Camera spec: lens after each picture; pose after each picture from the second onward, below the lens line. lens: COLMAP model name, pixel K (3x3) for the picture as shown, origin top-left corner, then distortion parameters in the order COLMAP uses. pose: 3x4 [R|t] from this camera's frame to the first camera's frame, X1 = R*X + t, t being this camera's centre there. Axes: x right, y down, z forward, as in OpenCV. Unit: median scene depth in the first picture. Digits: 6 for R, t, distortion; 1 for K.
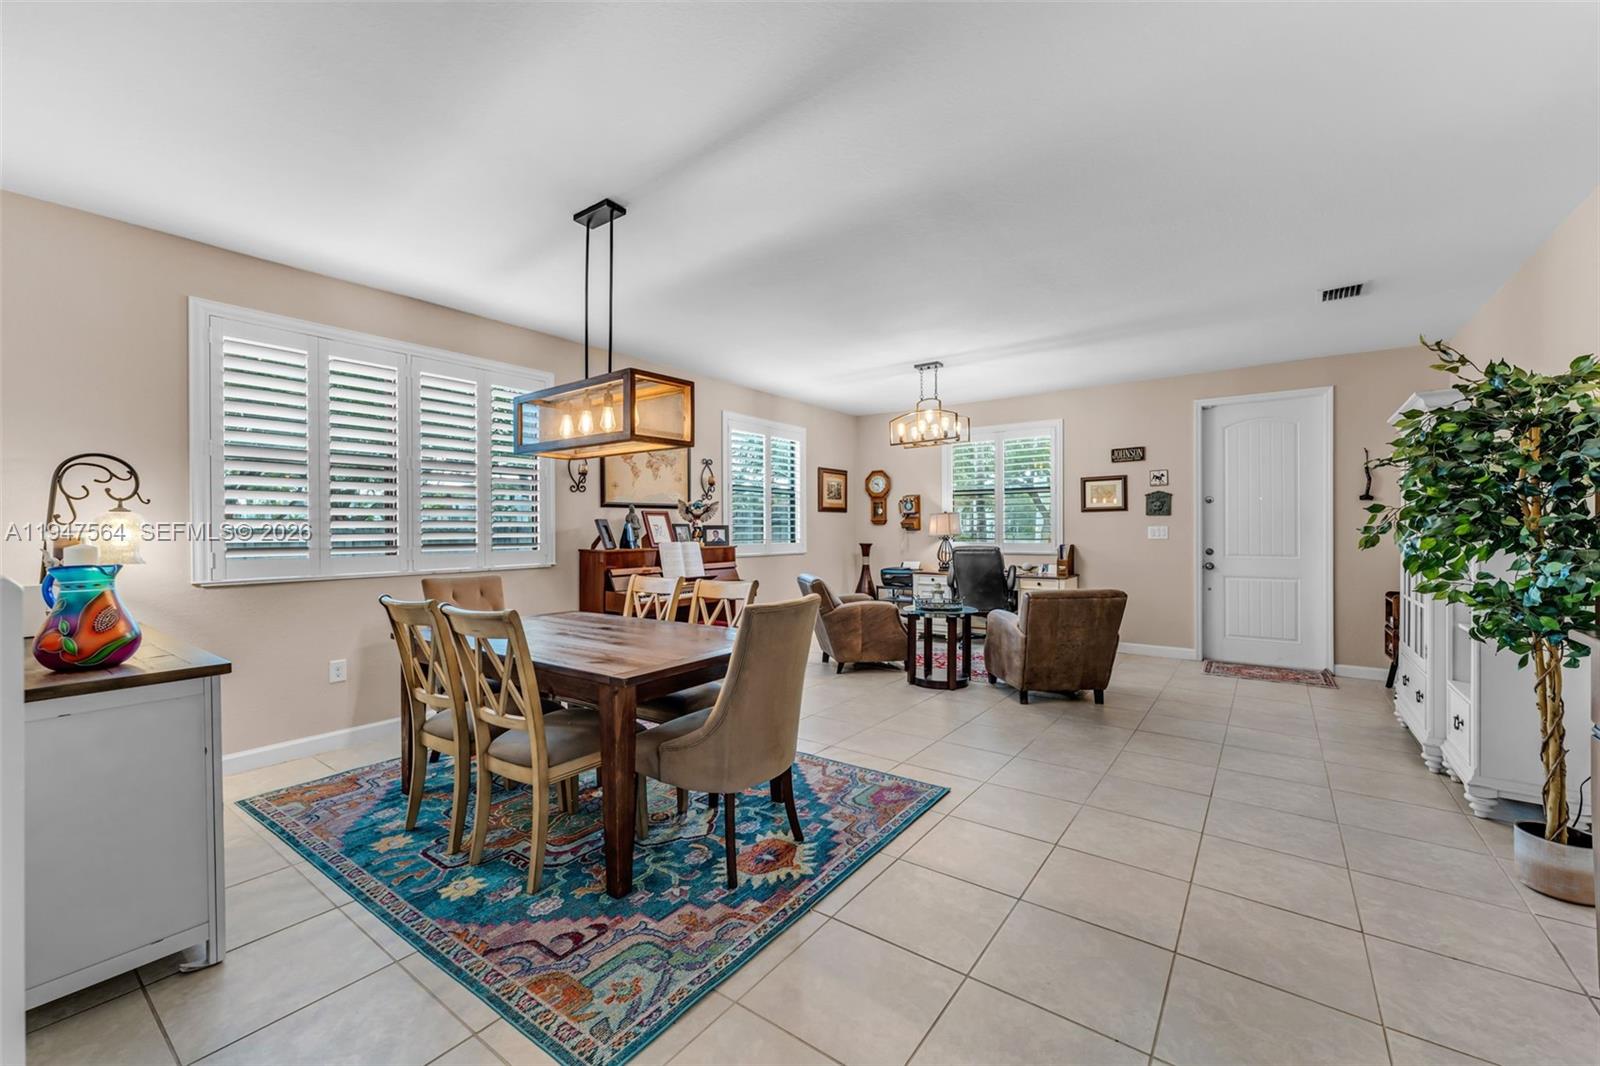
lens RADIAL K [[637.5, 0, 799.5], [0, 637.5, 531.6], [0, 0, 1]] dist [0.000054, 0.000097]
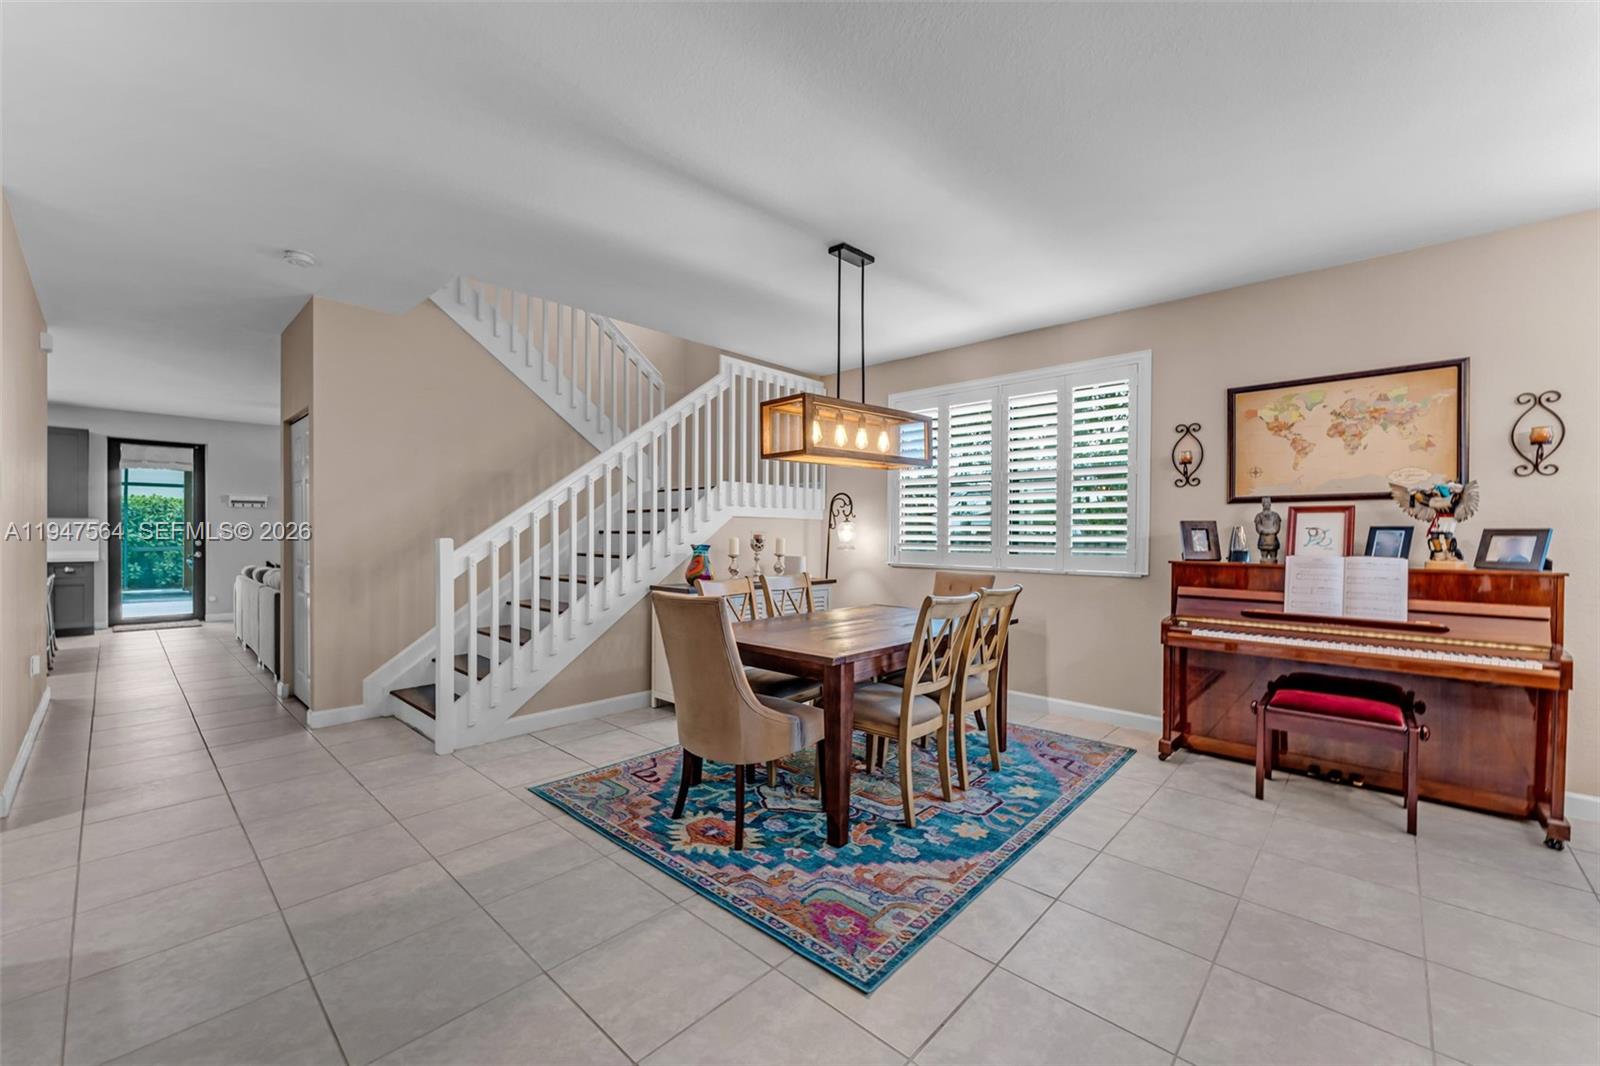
lens RADIAL K [[637.5, 0, 802.0], [0, 637.5, 536.1], [0, 0, 1]] dist [0.000054, 0.000097]
pose [[-0.106211, 0.007376, -0.994316, 0.926931], [-0.010778, 0.999905, 0.008568, -0.004602], [0.994285, 0.011627, -0.106122, 1.155569]]
